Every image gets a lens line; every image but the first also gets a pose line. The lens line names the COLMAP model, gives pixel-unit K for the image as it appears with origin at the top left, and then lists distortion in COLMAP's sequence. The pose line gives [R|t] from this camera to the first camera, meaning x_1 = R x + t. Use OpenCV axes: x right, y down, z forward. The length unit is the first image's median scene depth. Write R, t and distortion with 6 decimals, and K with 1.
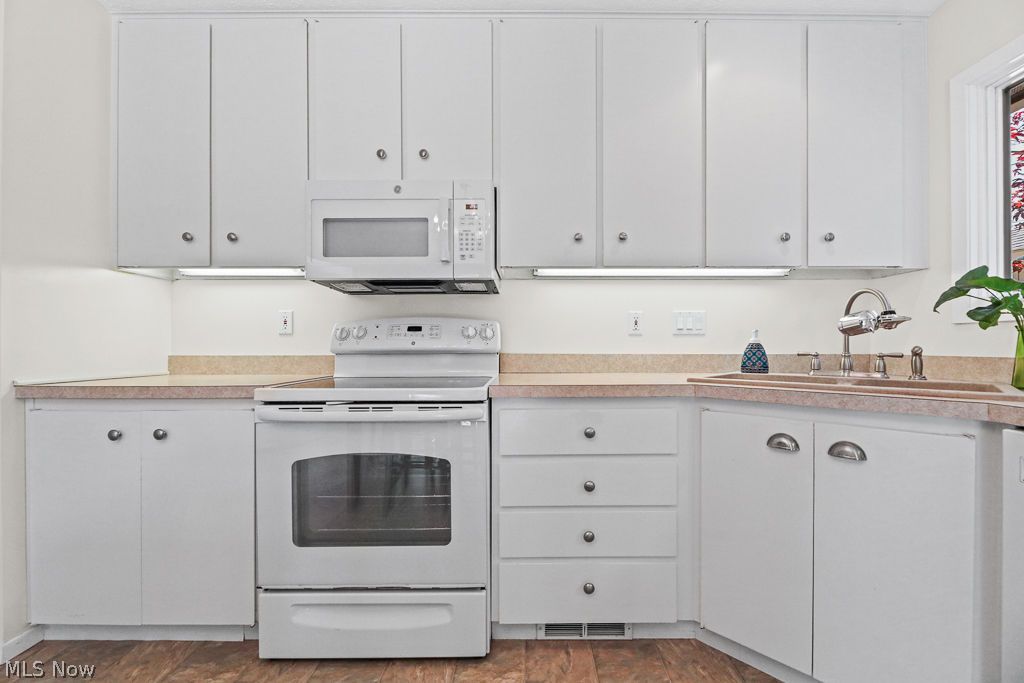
lens RADIAL K [[444.8, 0, 518.9], [0, 444.8, 345.8], [0, 0, 1]] dist [0.000089, -0.000137]
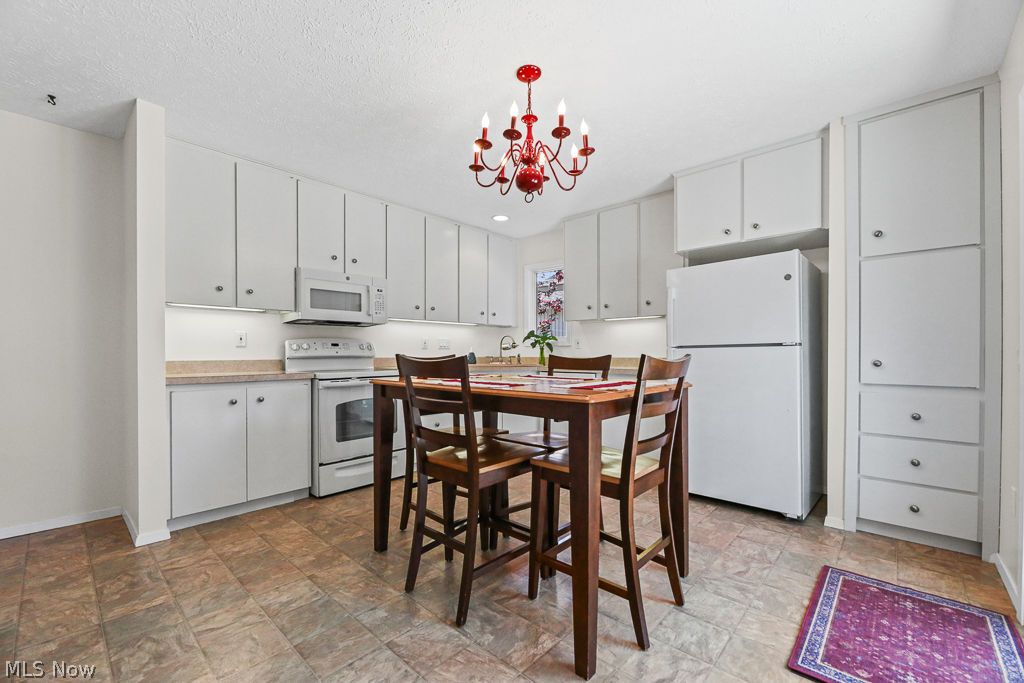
lens RADIAL K [[444.8, 0, 518.9], [0, 444.8, 345.8], [0, 0, 1]] dist [0.000089, -0.000137]
pose [[0.667463, 0.012808, 0.744533, -1.278398], [-0.000150, 0.999854, -0.017066, -0.001618], [-0.744643, 0.011280, 0.667368, -0.974382]]
